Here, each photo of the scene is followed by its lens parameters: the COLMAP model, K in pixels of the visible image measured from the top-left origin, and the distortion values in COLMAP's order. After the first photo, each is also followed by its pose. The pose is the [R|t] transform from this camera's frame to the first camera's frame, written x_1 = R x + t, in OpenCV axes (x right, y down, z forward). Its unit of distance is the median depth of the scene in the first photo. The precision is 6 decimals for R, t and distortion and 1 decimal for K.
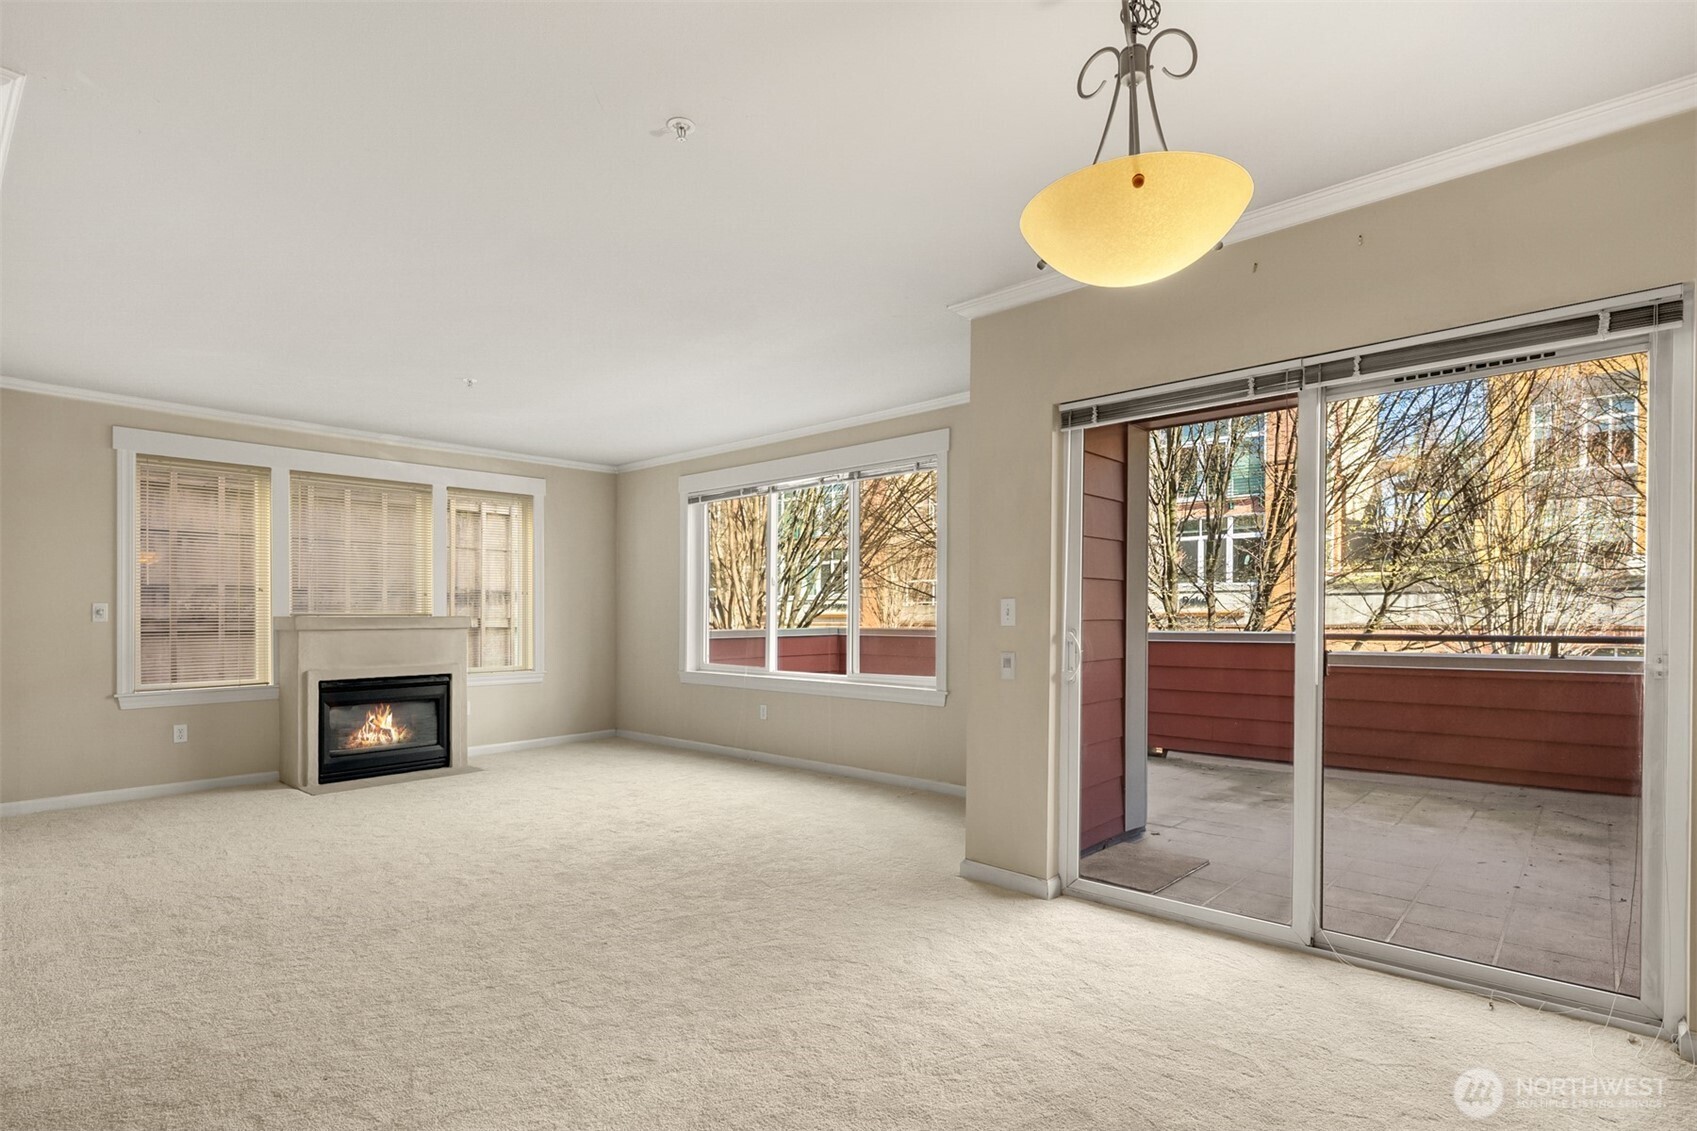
lens RADIAL K [[825.3, 0, 870.7], [0, 825.3, 603.4], [0, 0, 1]] dist [0.005688, -0.003947]
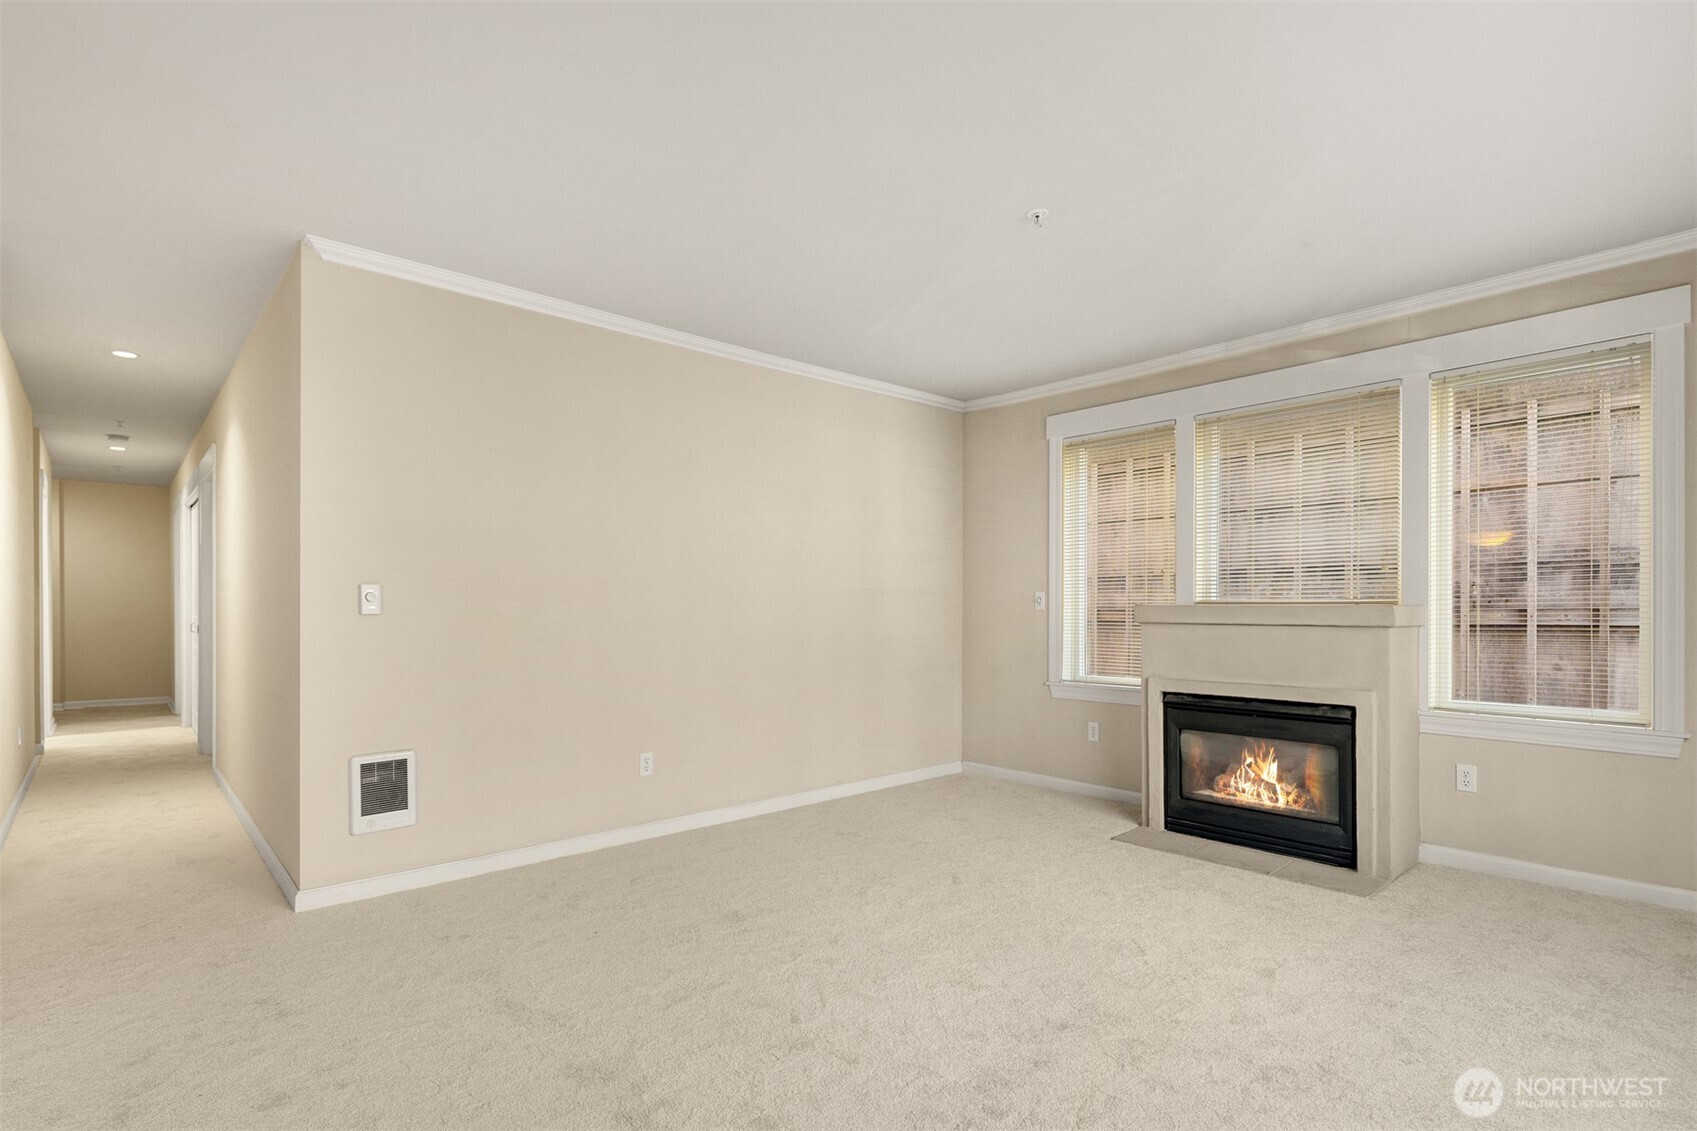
lens RADIAL K [[825.3, 0, 831.4], [0, 825.3, 606.3], [0, 0, 1]] dist [0.005688, -0.003947]
pose [[-0.137872, 0.006419, -0.990429, 0.109465], [0.013931, 0.999893, 0.004541, 0.008599], [0.990352, -0.013172, -0.137947, 0.777342]]
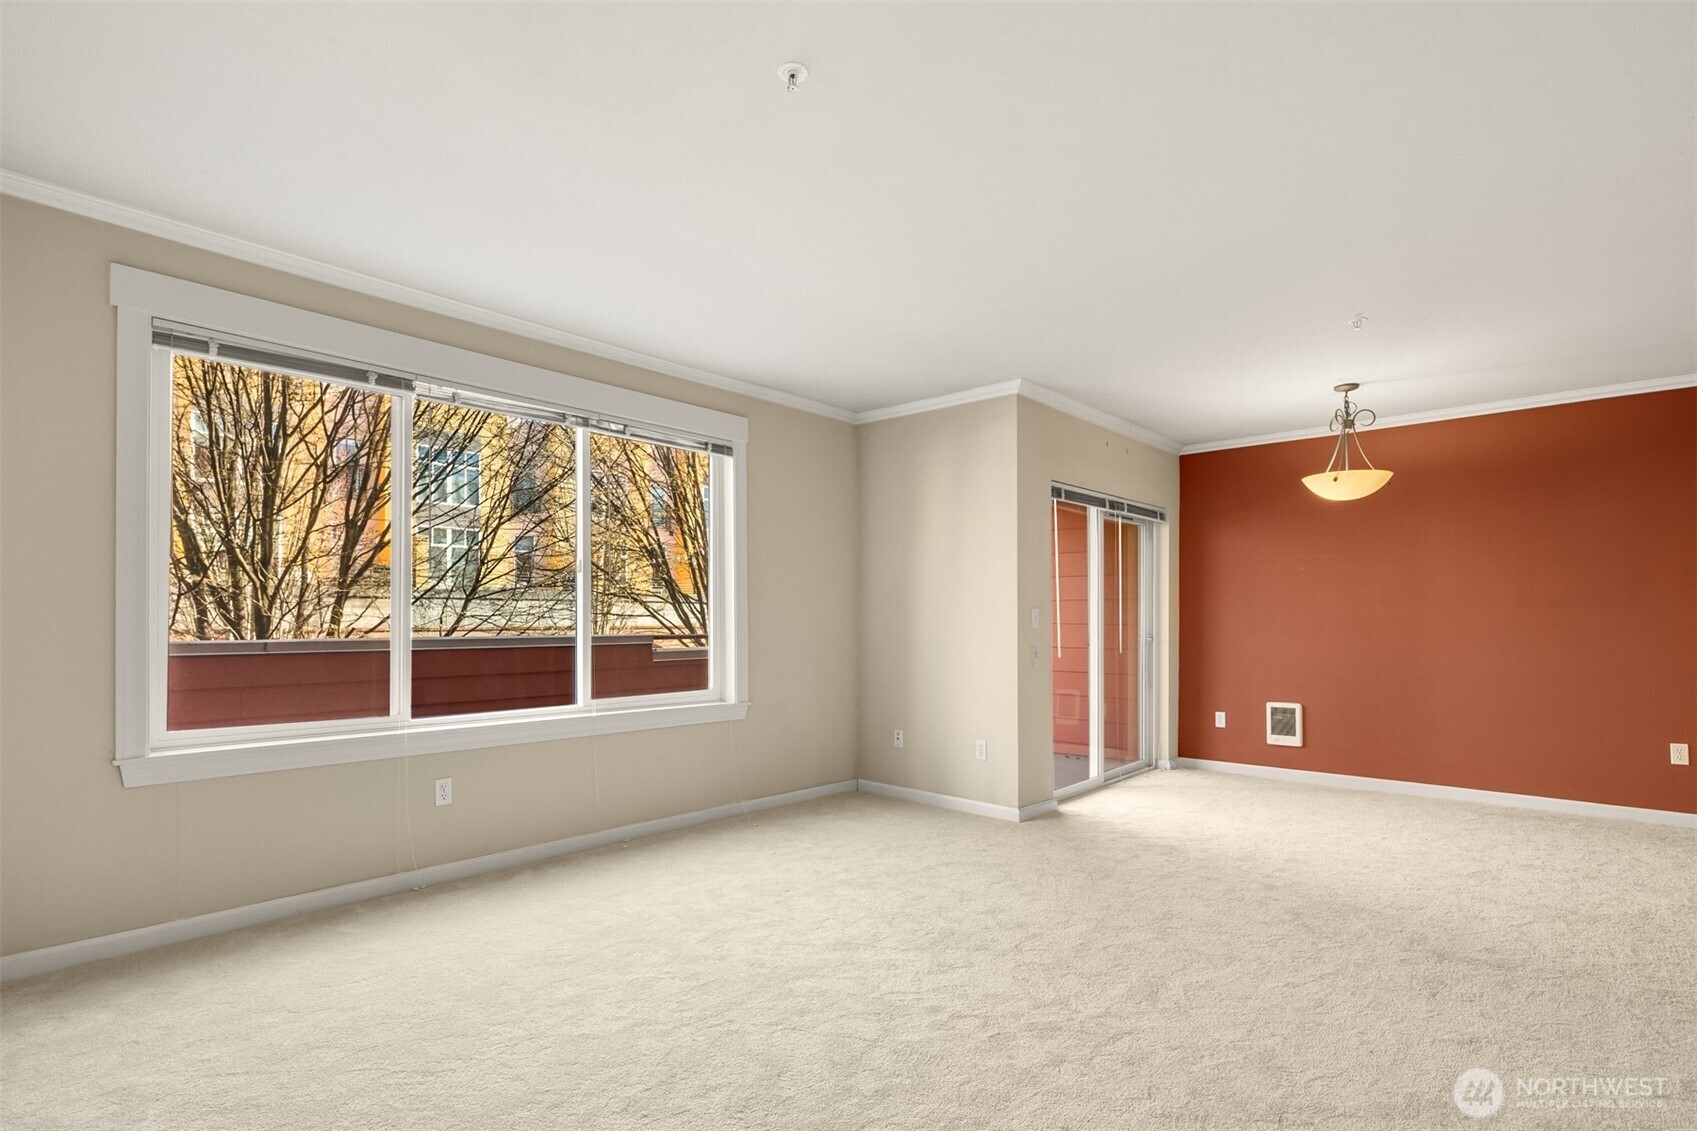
lens RADIAL K [[825.3, 0, 856.7], [0, 825.3, 602.4], [0, 0, 1]] dist [0.005688, -0.003947]
pose [[0.014521, 0.022071, 0.999651, -0.767498], [-0.017047, 0.999617, -0.021822, 0.012258], [-0.999749, -0.016724, 0.014892, 0.797899]]
